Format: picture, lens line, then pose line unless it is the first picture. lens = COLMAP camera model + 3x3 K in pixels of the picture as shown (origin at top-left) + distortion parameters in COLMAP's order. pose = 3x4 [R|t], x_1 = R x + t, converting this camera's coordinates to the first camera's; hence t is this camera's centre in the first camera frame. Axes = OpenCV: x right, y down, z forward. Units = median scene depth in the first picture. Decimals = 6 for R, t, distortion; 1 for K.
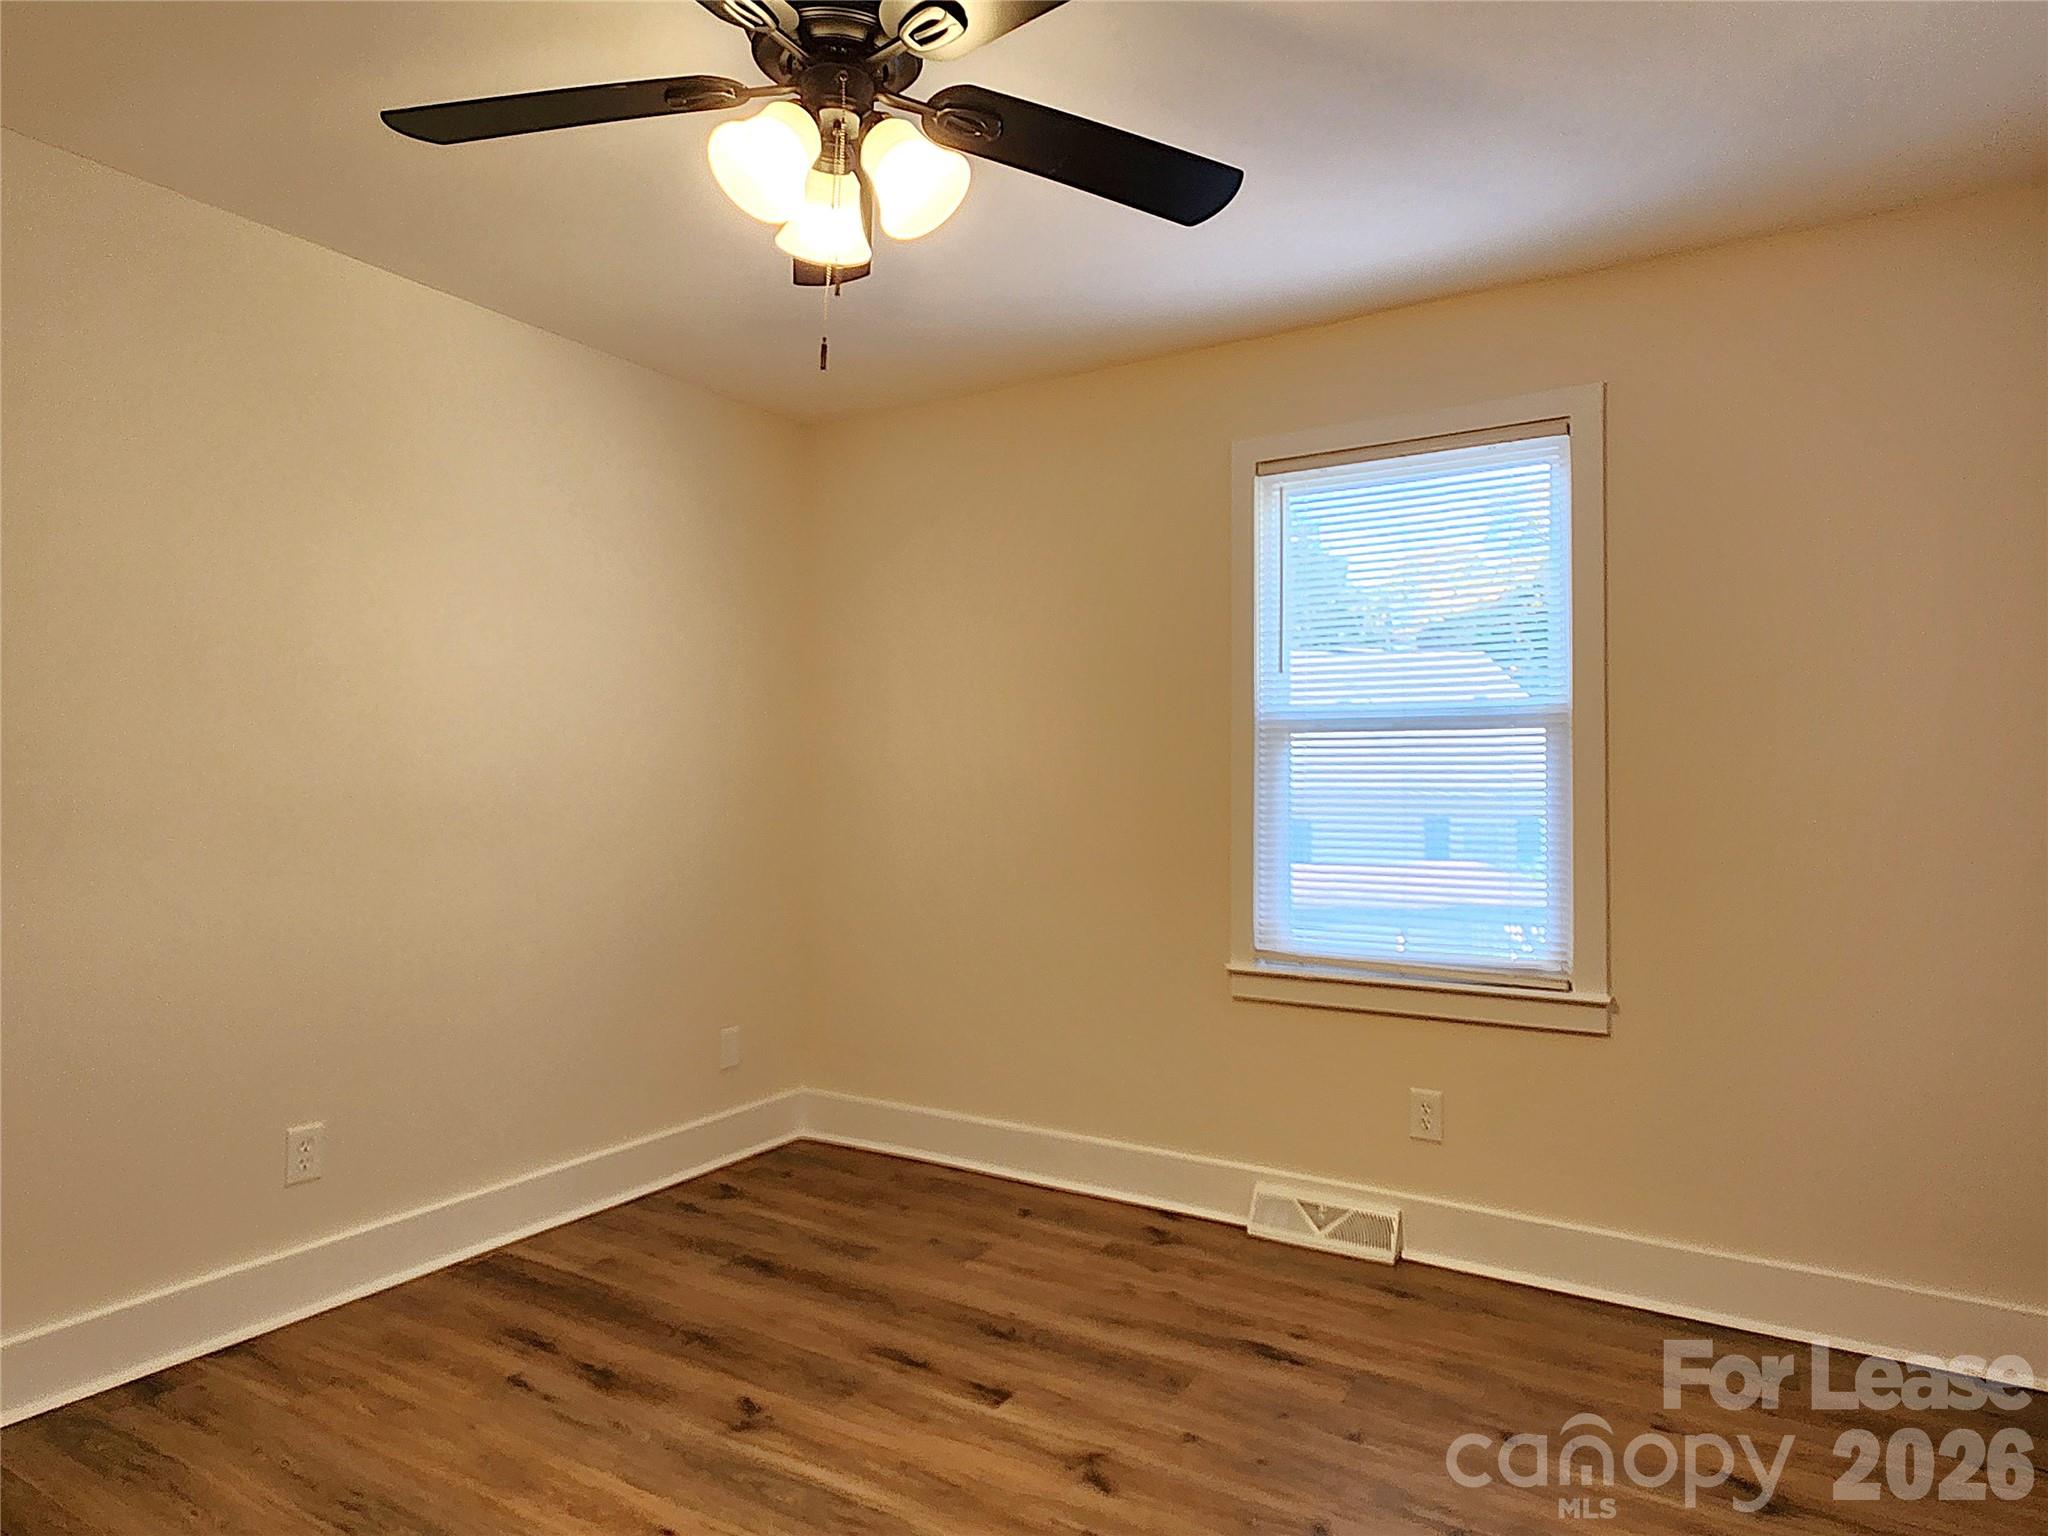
lens RADIAL K [[1223.6, 0, 1024.5], [0, 1223.6, 787.6], [0, 0, 1]] dist [-0.015404, 0.007338]
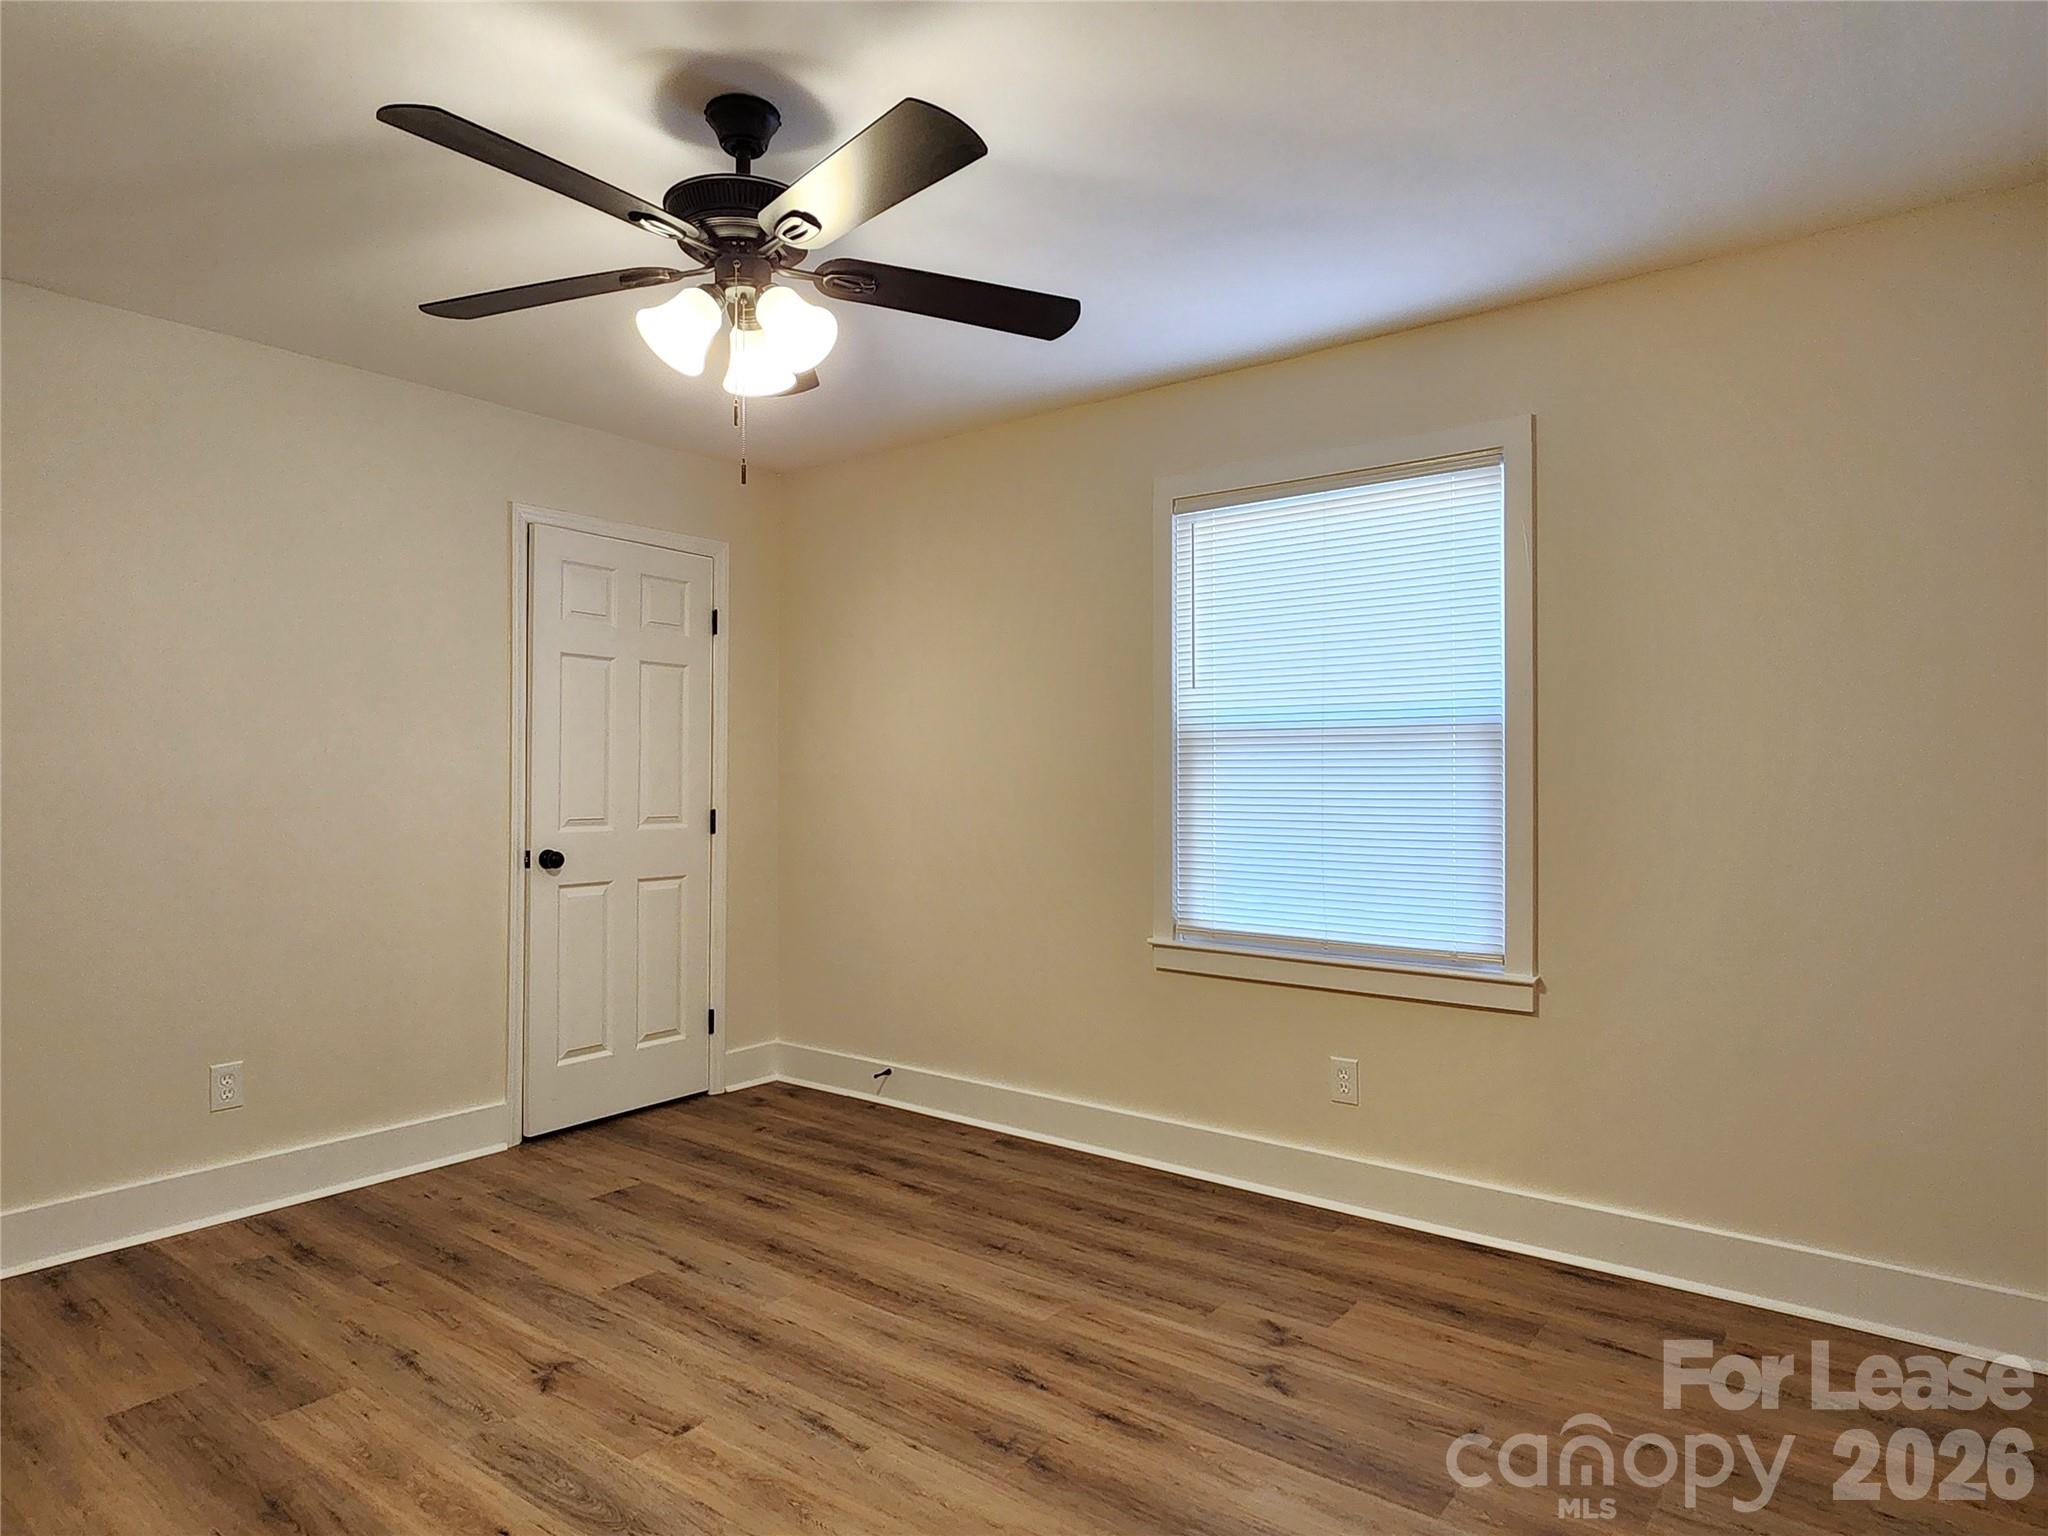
lens RADIAL K [[1223.6, 0, 1021.7], [0, 1223.6, 770.4], [0, 0, 1]] dist [-0.015404, 0.007338]
pose [[0.993098, -0.010331, -0.116835, 0.277454], [0.009497, 0.999925, -0.007692, -0.018081], [0.116906, 0.006530, 0.993121, -0.254749]]
